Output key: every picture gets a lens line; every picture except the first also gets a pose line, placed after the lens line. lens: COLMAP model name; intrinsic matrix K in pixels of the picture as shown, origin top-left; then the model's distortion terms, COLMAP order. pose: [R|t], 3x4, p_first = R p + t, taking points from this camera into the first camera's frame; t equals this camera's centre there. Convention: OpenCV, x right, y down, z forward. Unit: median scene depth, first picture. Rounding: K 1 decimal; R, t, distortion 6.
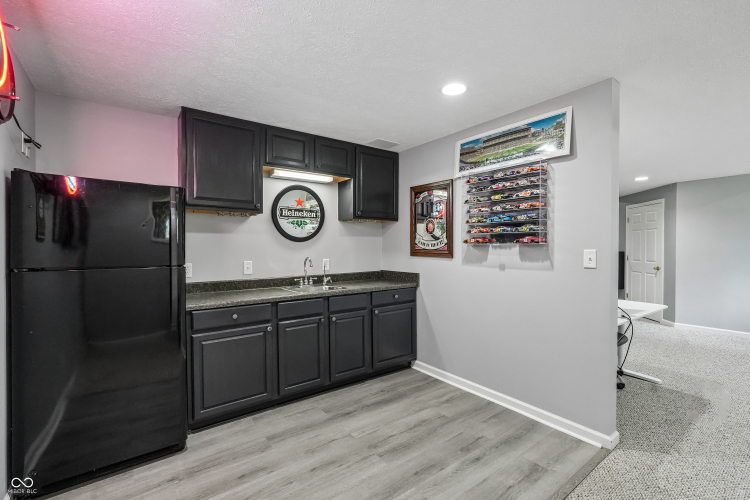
lens RADIAL K [[331.8, 0, 372.1], [0, 331.8, 248.4], [0, 0, 1]] dist [-0.007714, 0.003310]
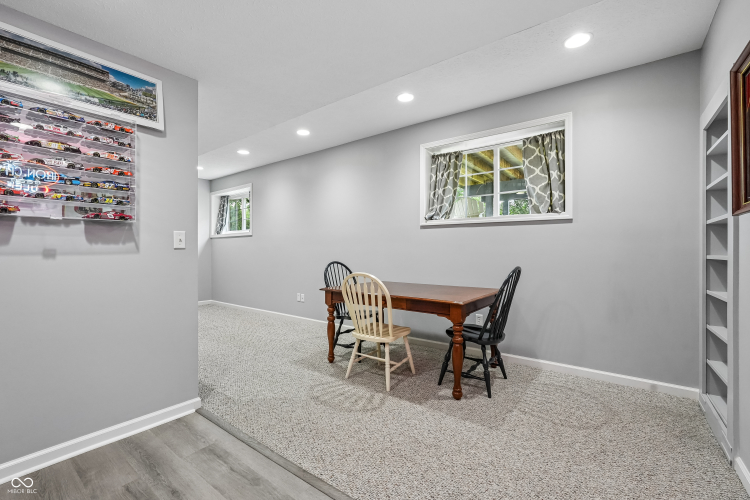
lens RADIAL K [[331.8, 0, 368.0], [0, 331.8, 250.6], [0, 0, 1]] dist [-0.007714, 0.003310]
pose [[-0.274824, 0.004874, 0.961482, -0.441028], [0.011649, 0.999931, -0.001740, 0.064852], [-0.961424, 0.010722, -0.274862, 0.624336]]
